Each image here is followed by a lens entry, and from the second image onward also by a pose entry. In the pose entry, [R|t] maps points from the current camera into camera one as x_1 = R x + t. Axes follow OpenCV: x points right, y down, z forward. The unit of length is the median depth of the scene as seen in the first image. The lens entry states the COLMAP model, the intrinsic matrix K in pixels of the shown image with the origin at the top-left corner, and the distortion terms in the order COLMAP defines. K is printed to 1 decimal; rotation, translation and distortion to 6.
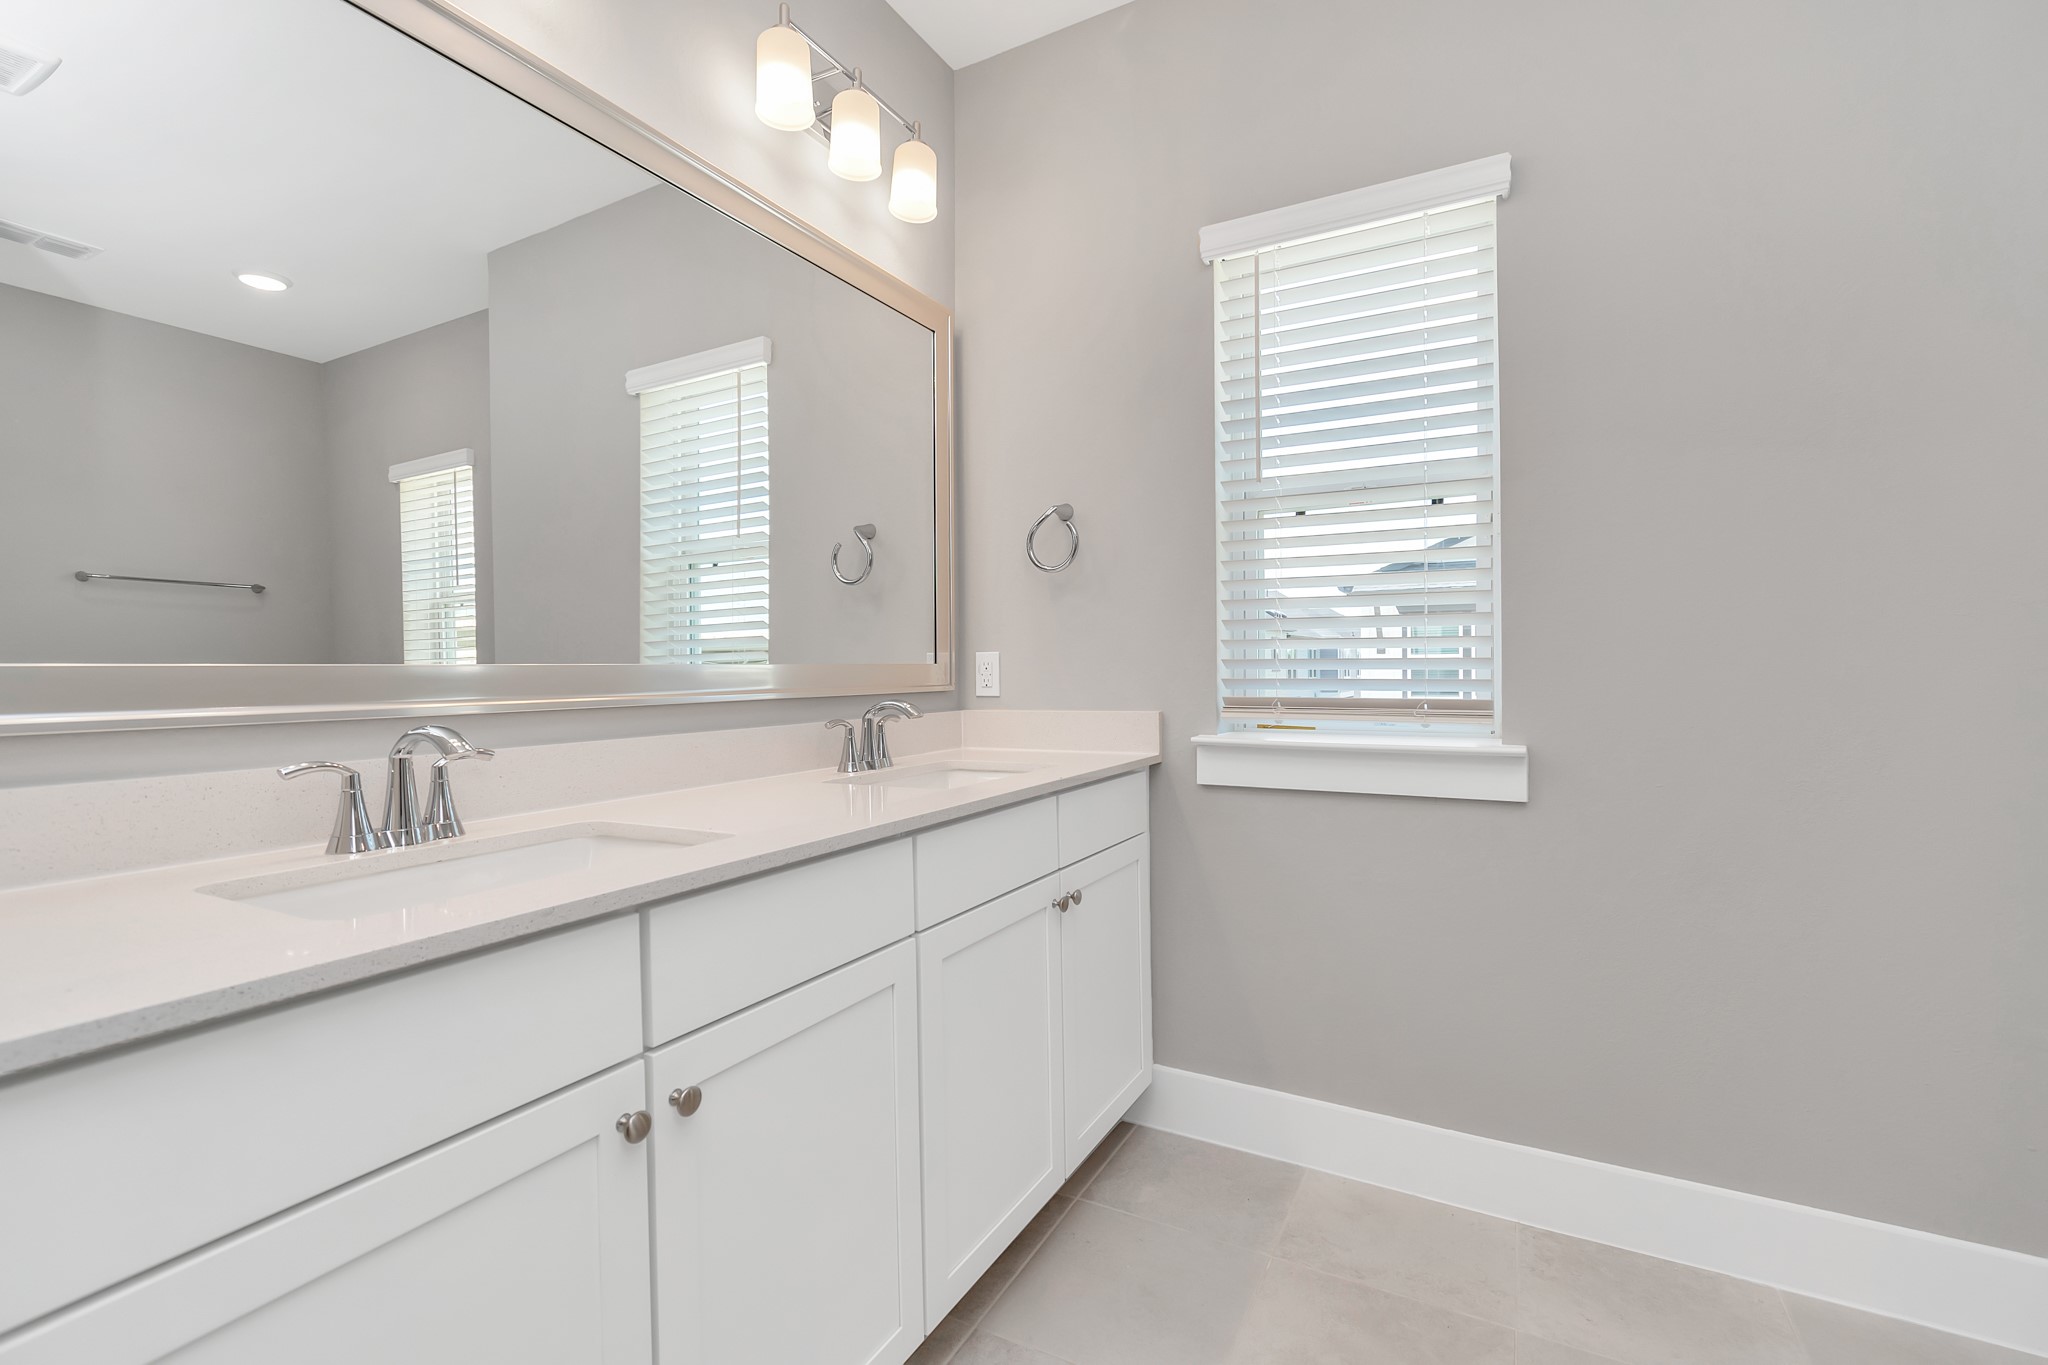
lens RADIAL K [[868.0, 0, 1022.0], [0, 868.0, 686.4], [0, 0, 1]] dist [0.010456, 0.000120]
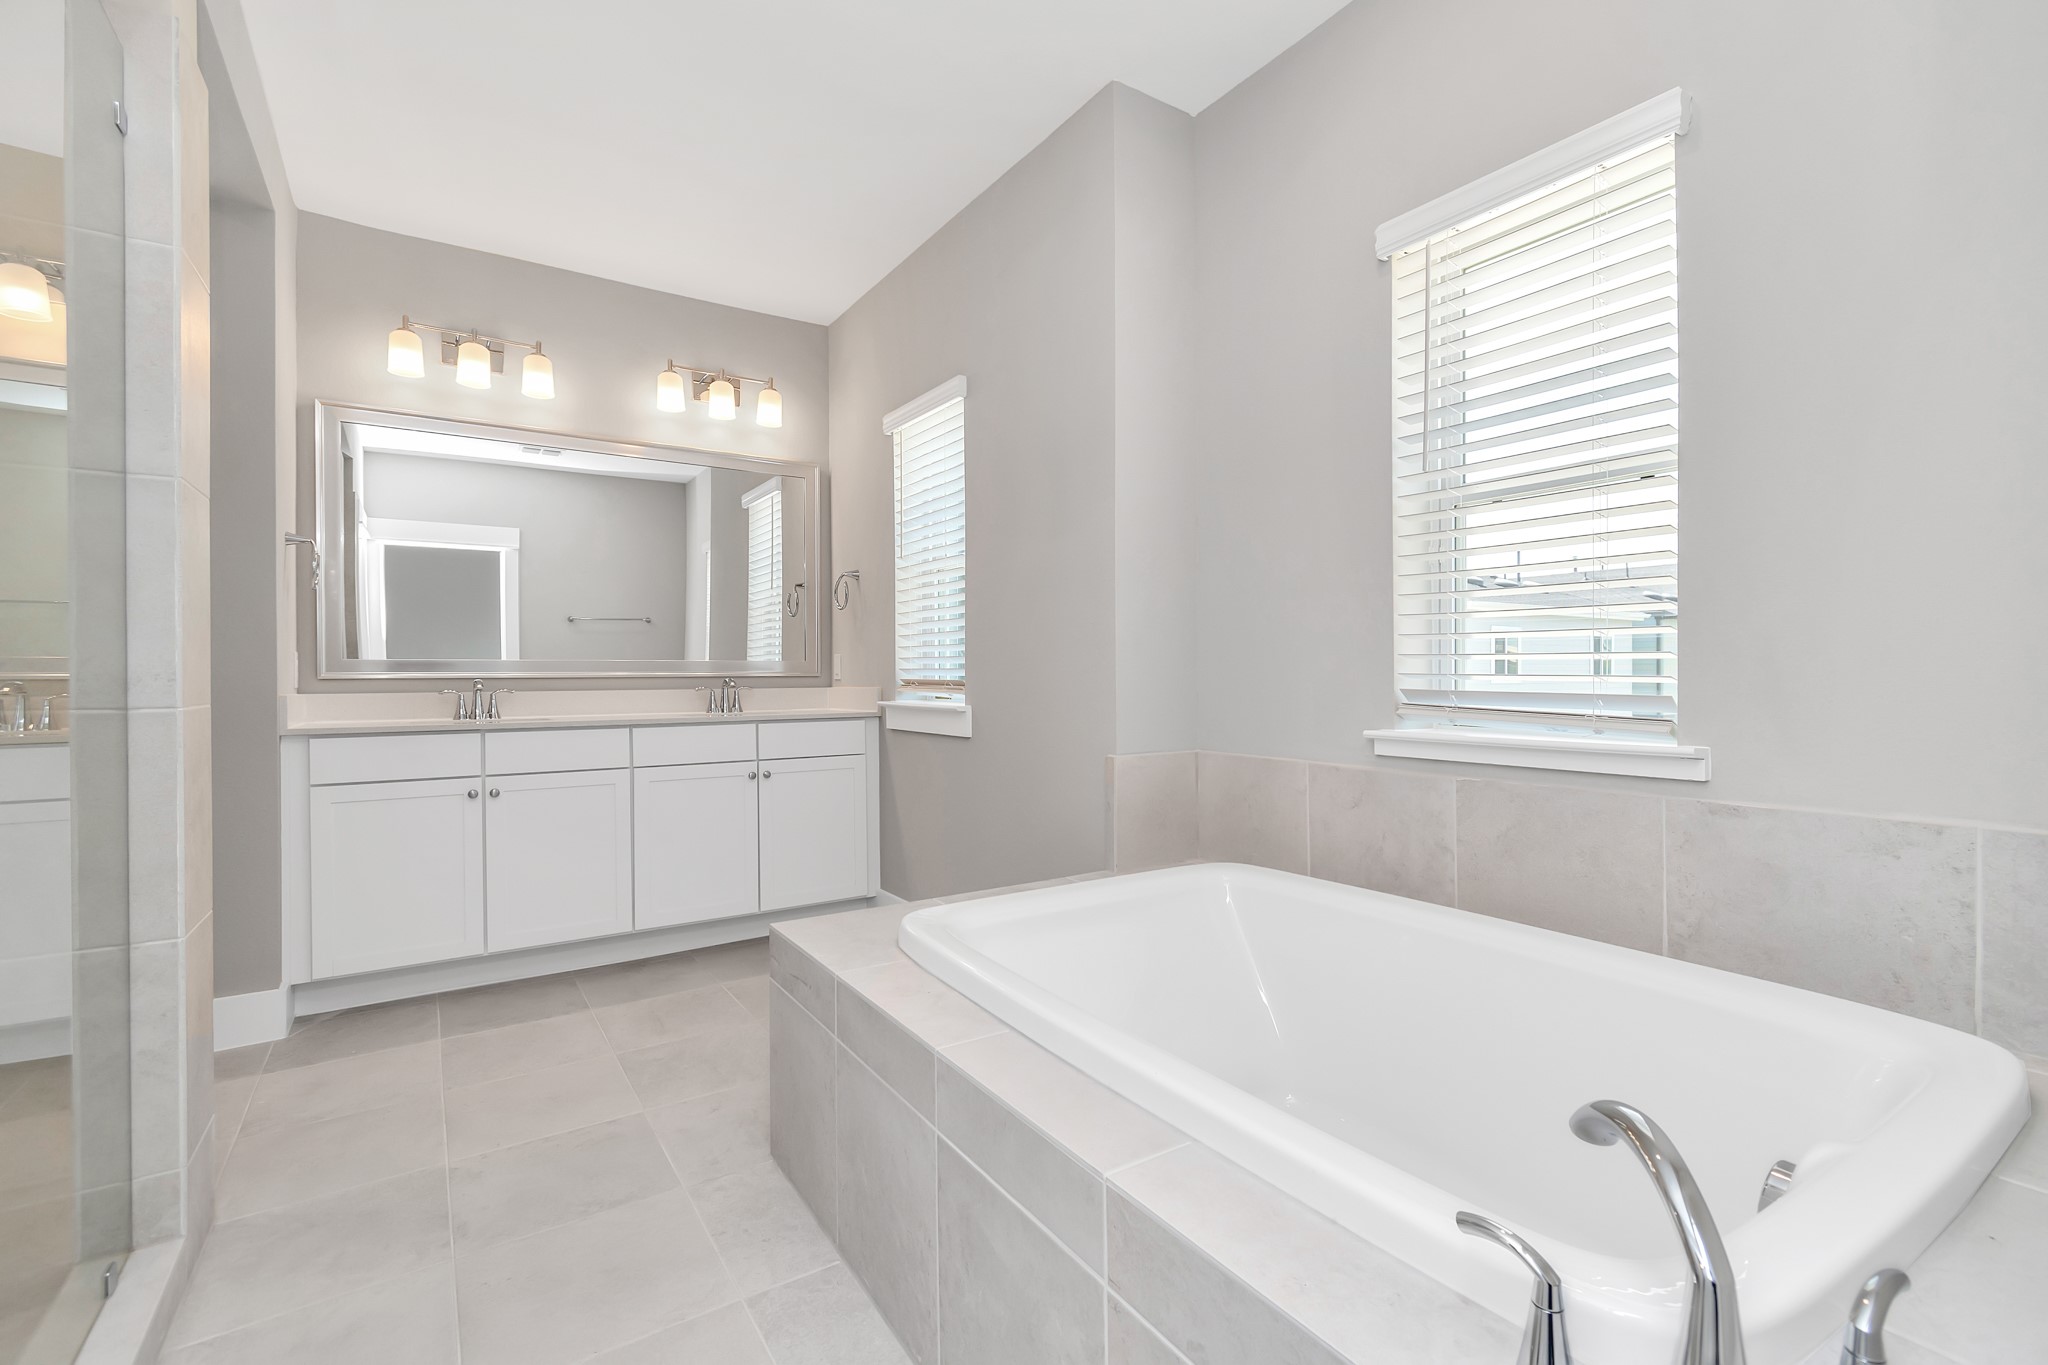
lens RADIAL K [[922.4, 0, 1032.8], [0, 922.4, 685.4], [0, 0, 1]] dist [0.005580, -0.001751]
pose [[0.871184, 0.006549, -0.490913, 1.289655], [-0.004920, 0.999977, 0.004609, 0.014643], [0.490932, -0.001600, 0.871196, -0.454284]]
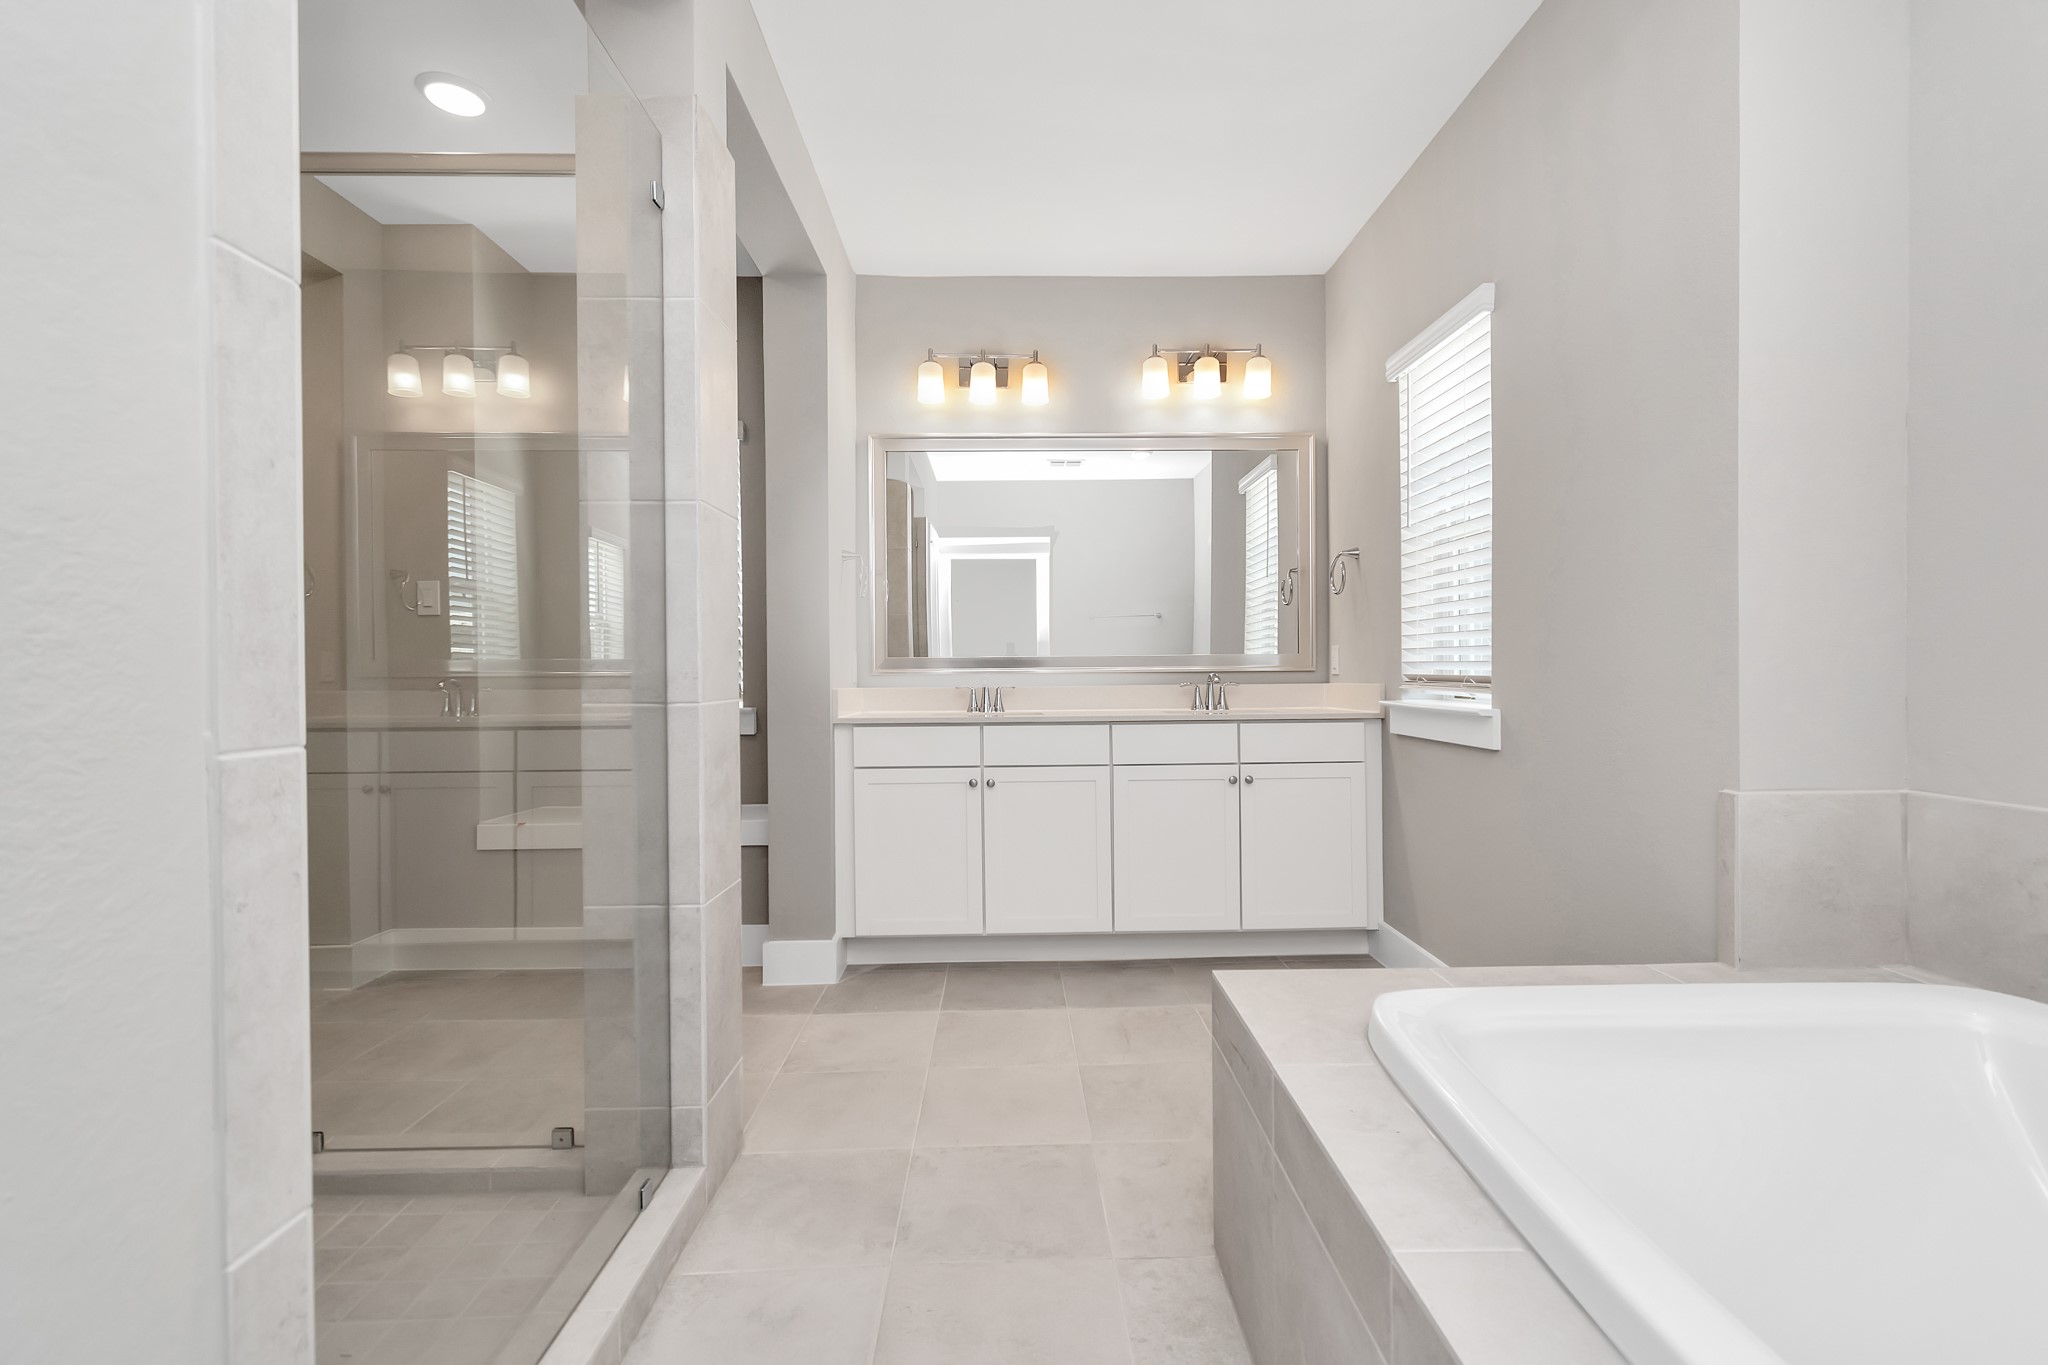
lens RADIAL K [[922.4, 0, 1014.4], [0, 922.4, 680.2], [0, 0, 1]] dist [0.005580, -0.001751]
pose [[0.466737, 0.009009, -0.884350, 1.208234], [-0.002982, 0.999958, 0.008613, 0.010637], [0.884391, -0.001383, 0.466745, -0.280458]]
